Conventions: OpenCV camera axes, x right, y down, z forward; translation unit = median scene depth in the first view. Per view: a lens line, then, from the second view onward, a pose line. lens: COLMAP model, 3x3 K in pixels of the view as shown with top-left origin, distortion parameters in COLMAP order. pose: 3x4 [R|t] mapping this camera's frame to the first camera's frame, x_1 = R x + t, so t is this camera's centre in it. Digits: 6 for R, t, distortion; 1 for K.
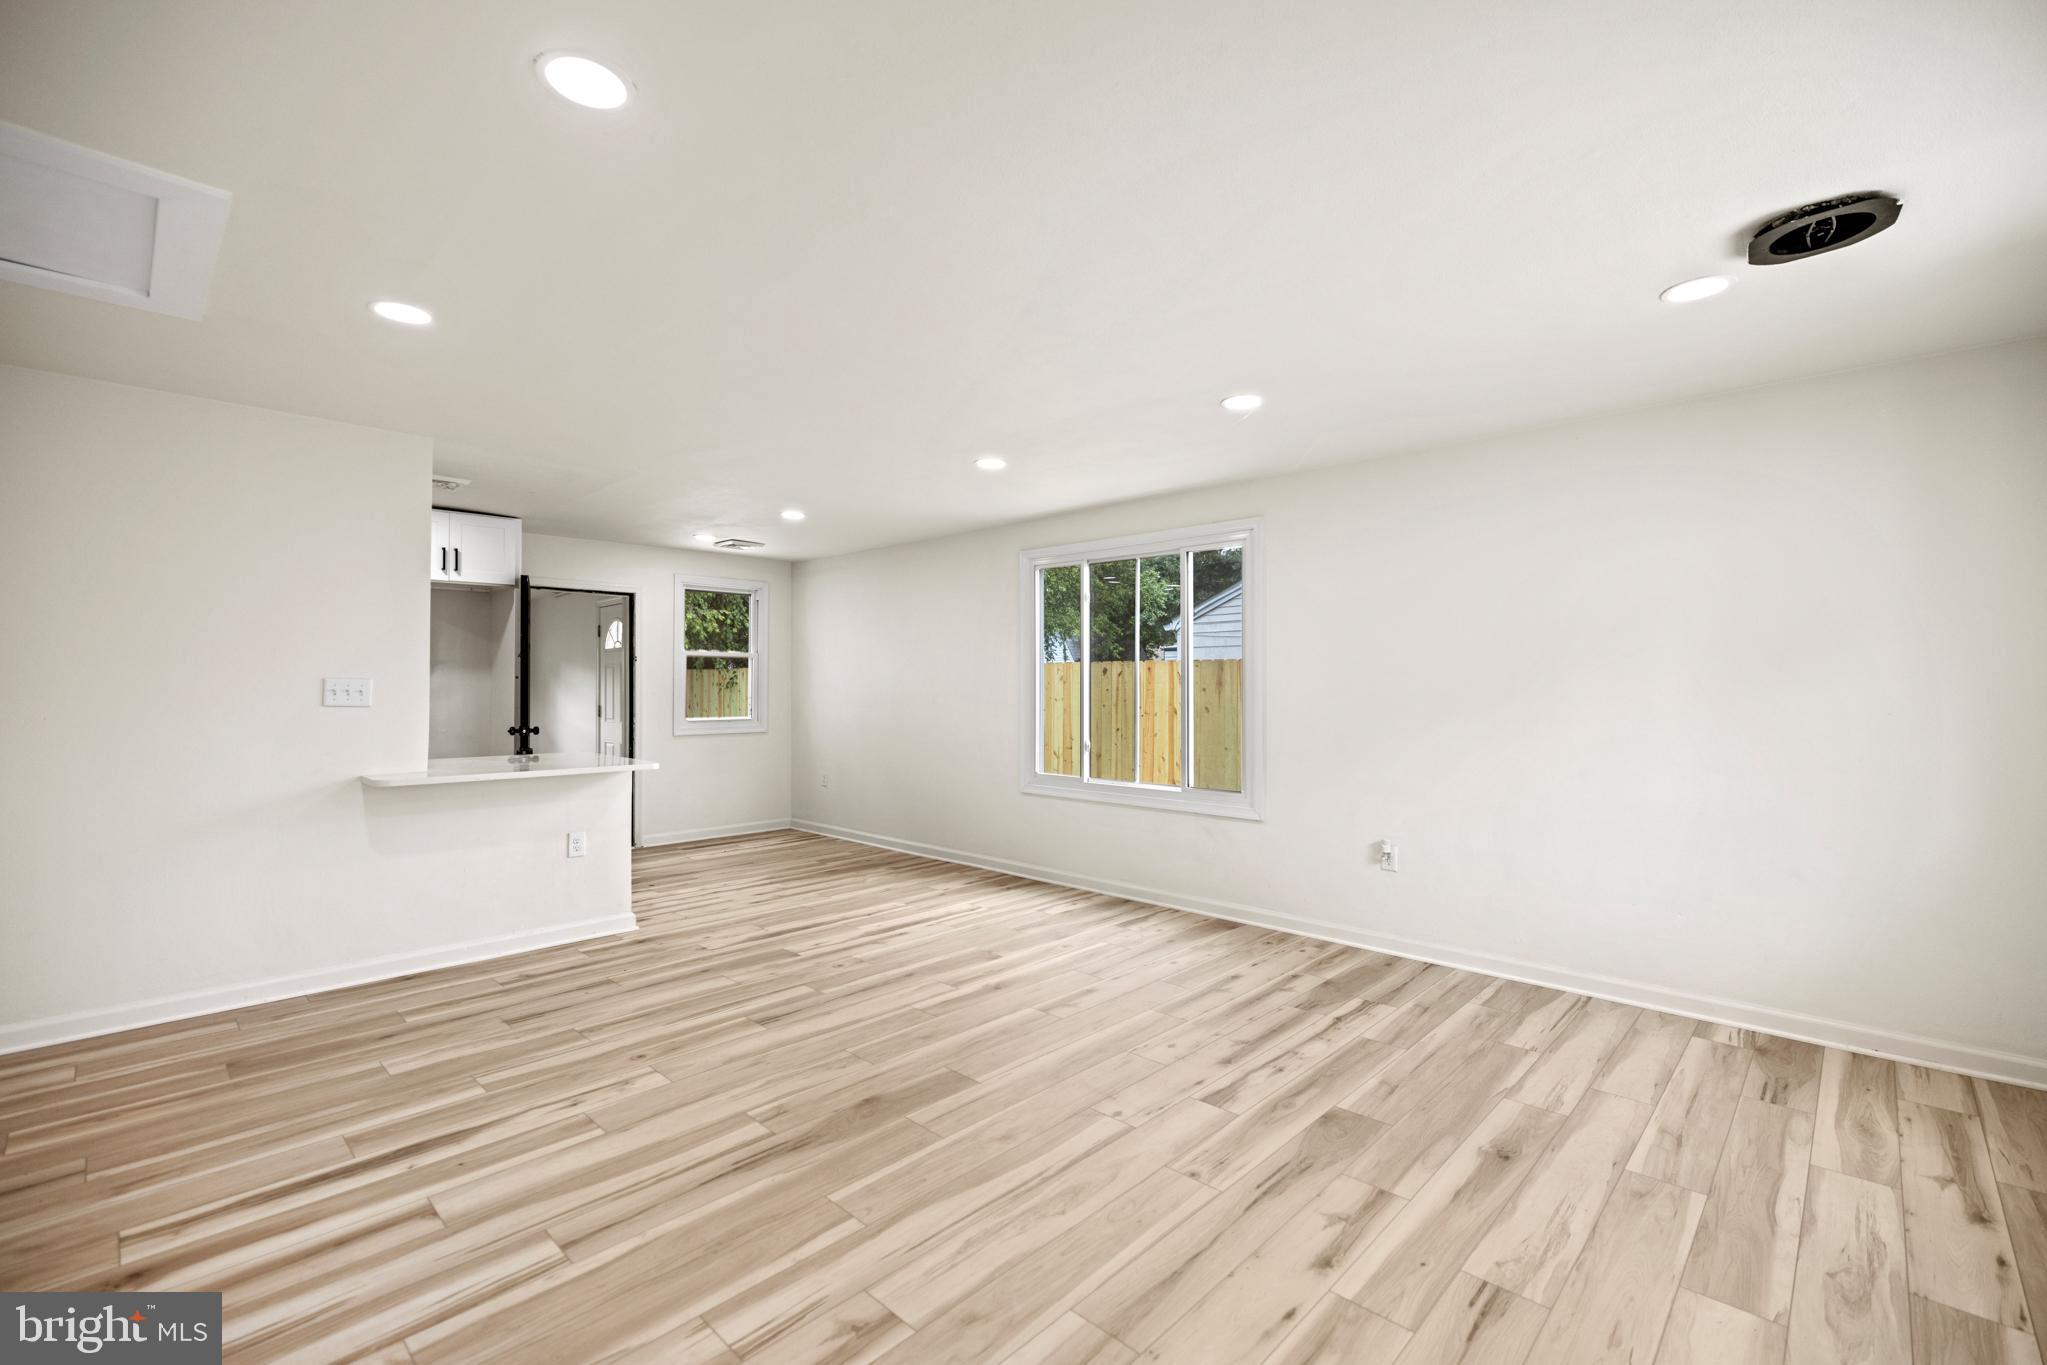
lens RADIAL K [[878.9, 0, 1017.0], [0, 878.9, 691.7], [0, 0, 1]] dist [0.000212, 0.000018]
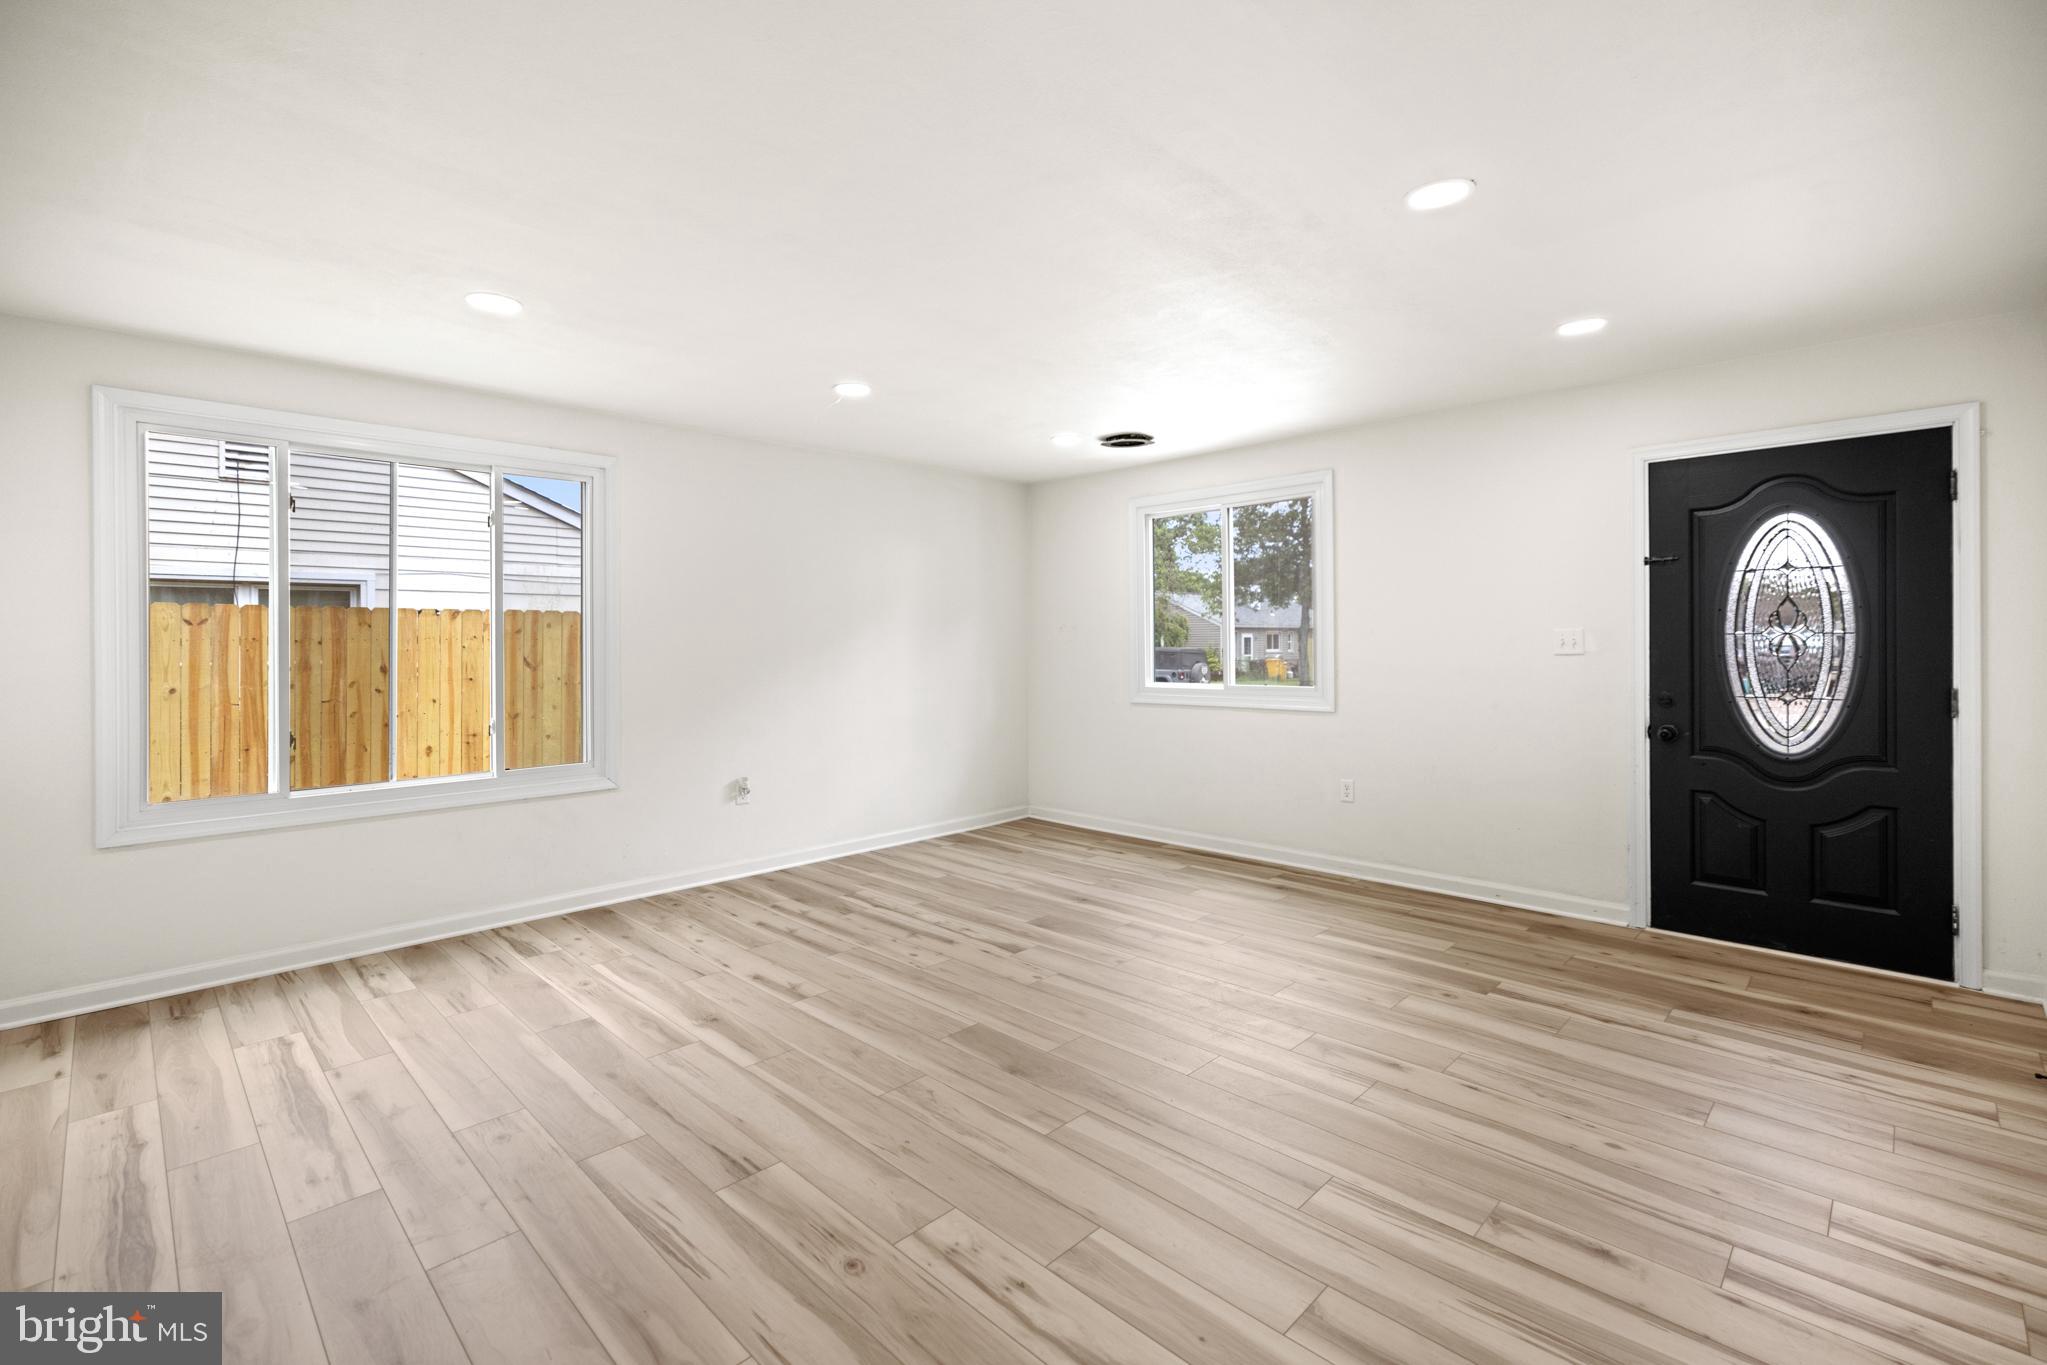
lens RADIAL K [[906.6, 0, 1016.1], [0, 906.6, 642.9], [0, 0, 1]] dist [0.000513, 0.000134]
pose [[0.013289, -0.002334, 0.999909, -0.919200], [0.011304, 0.999934, 0.002184, -0.004285], [-0.999848, 0.011274, 0.013315, 0.776328]]
